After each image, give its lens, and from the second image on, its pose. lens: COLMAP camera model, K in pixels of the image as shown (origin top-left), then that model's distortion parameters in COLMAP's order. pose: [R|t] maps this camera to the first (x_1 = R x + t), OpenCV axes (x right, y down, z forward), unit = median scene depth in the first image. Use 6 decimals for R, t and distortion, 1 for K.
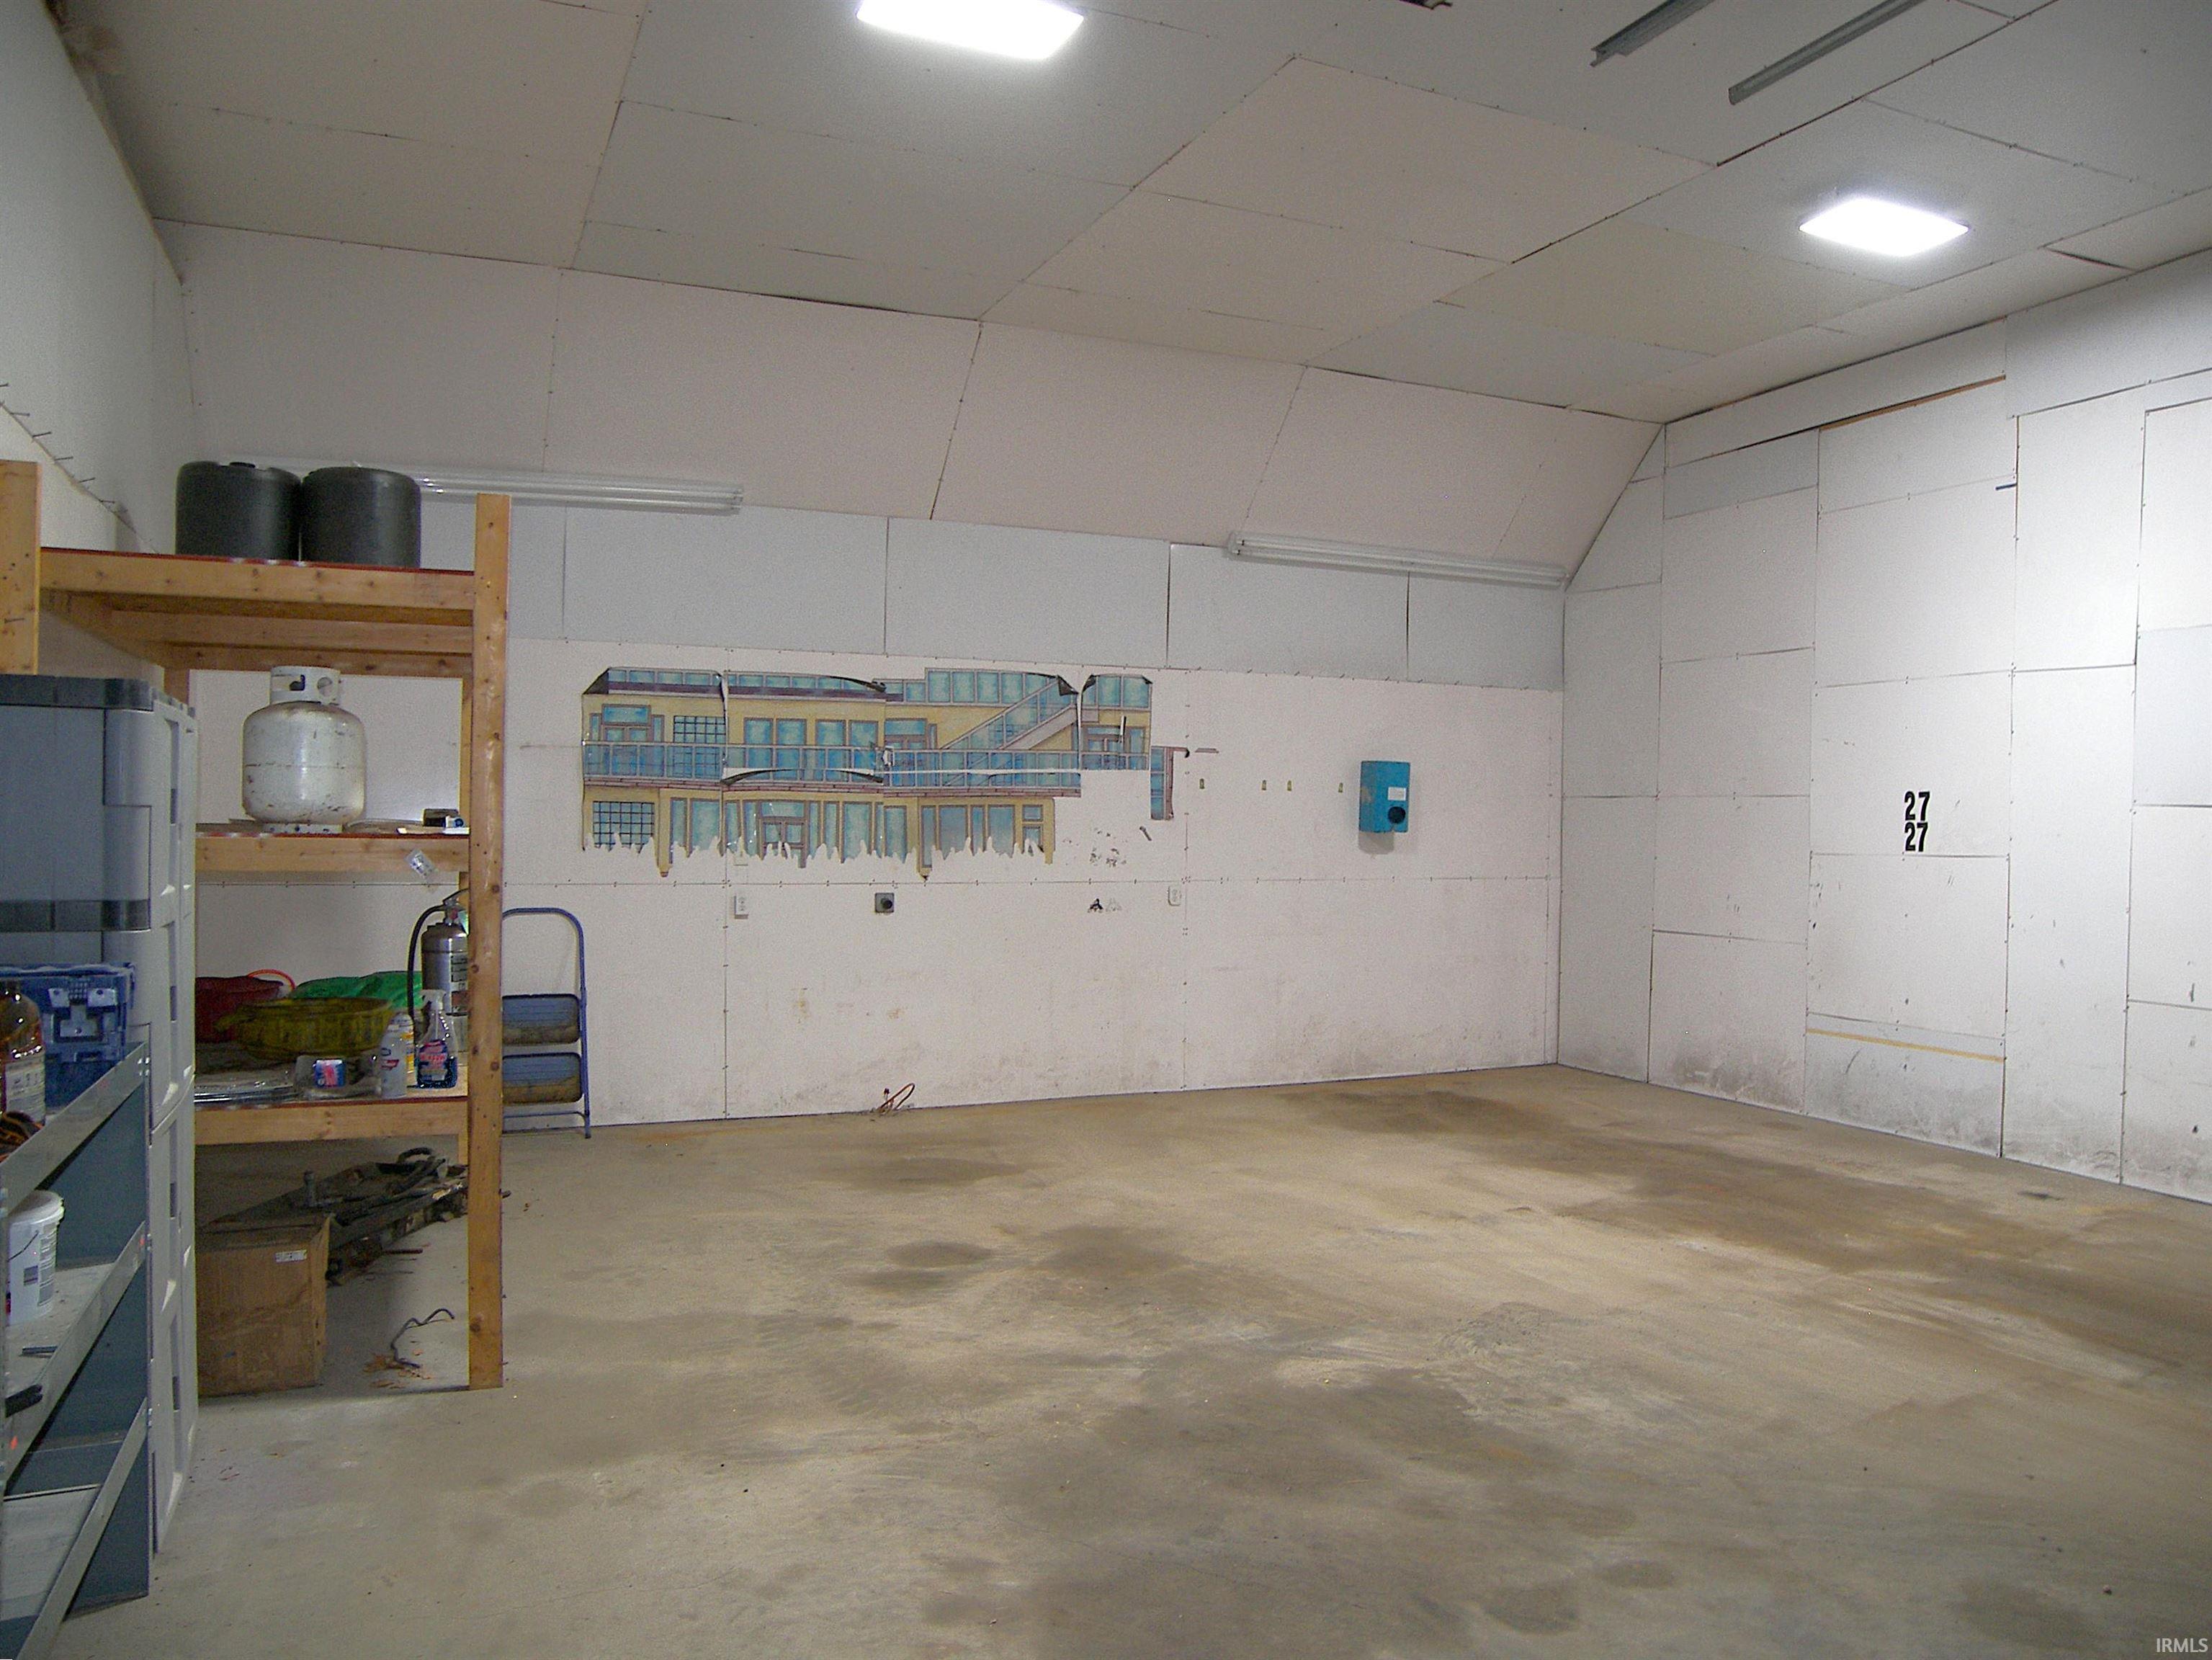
lens RADIAL K [[1571.3, 0, 1105.4], [0, 1571.3, 832.3], [0, 0, 1]] dist [-0.137820, 0.085673]
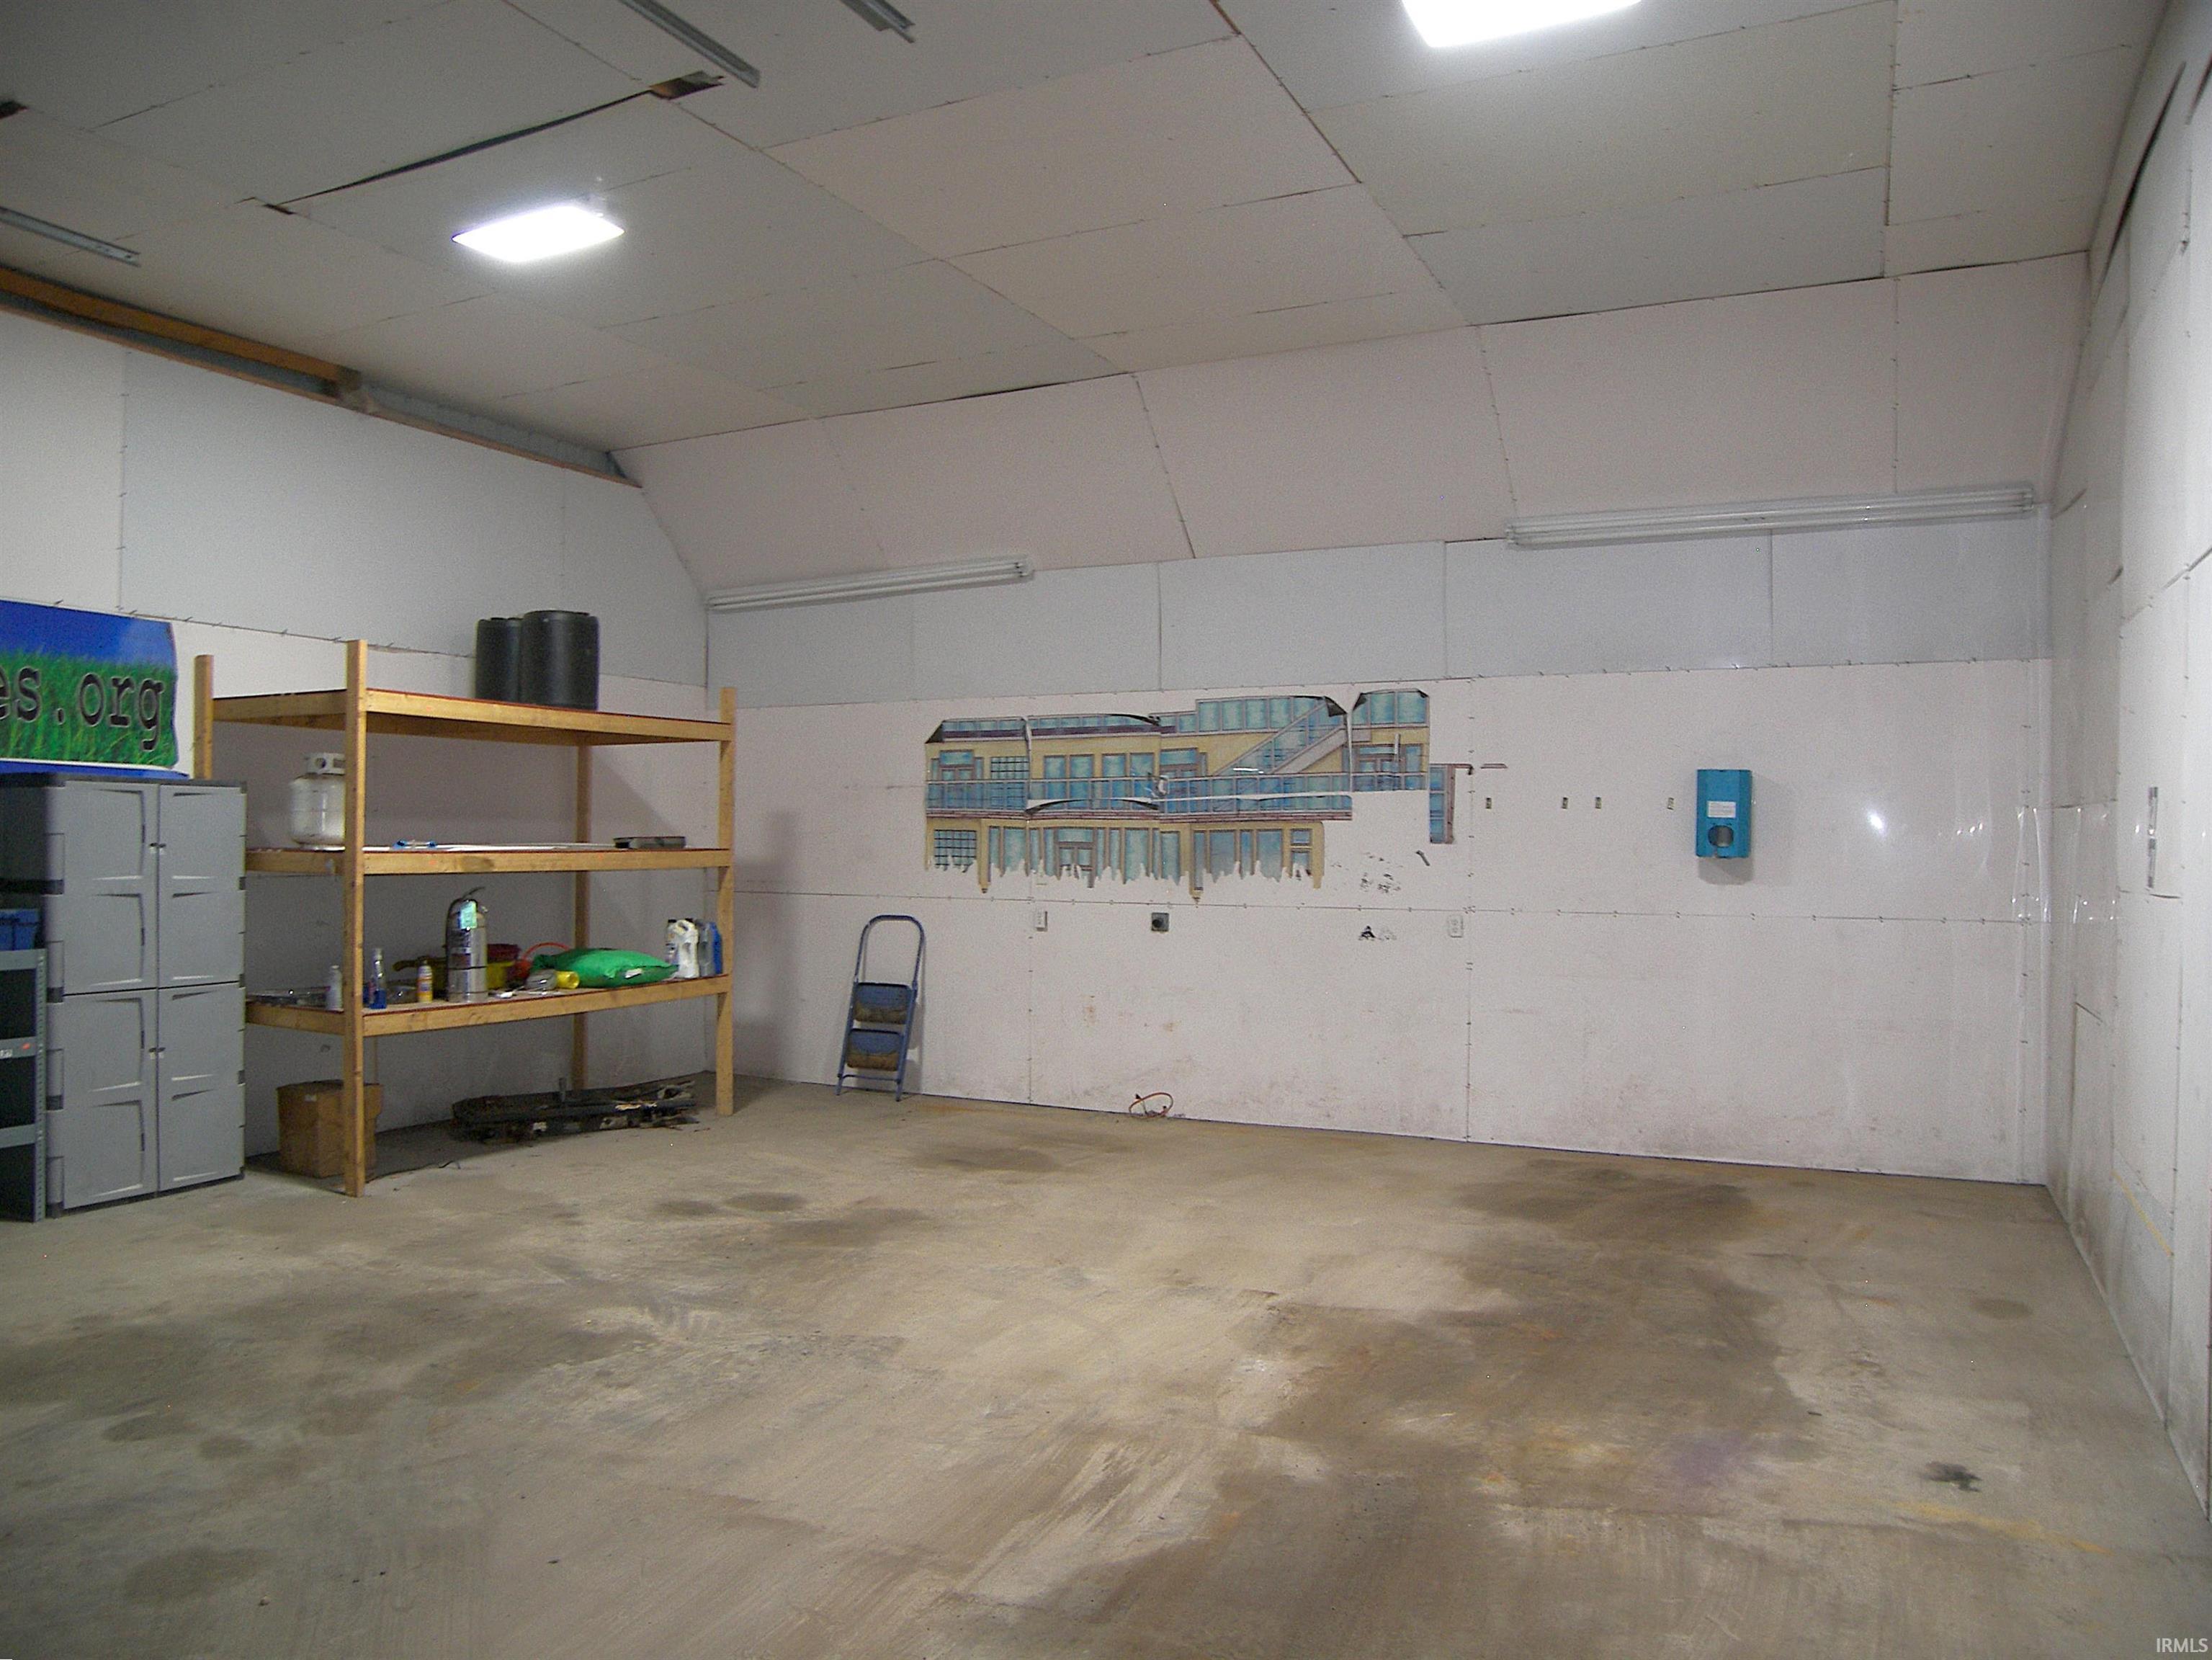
lens RADIAL K [[1571.3, 0, 1124.6], [0, 1571.3, 831.5], [0, 0, 1]] dist [-0.137820, 0.085673]
pose [[0.645589, -0.010472, -0.763613, 0.926780], [-0.005053, 0.999826, -0.017984, 0.003702], [0.763668, 0.015468, 0.645424, 0.401977]]
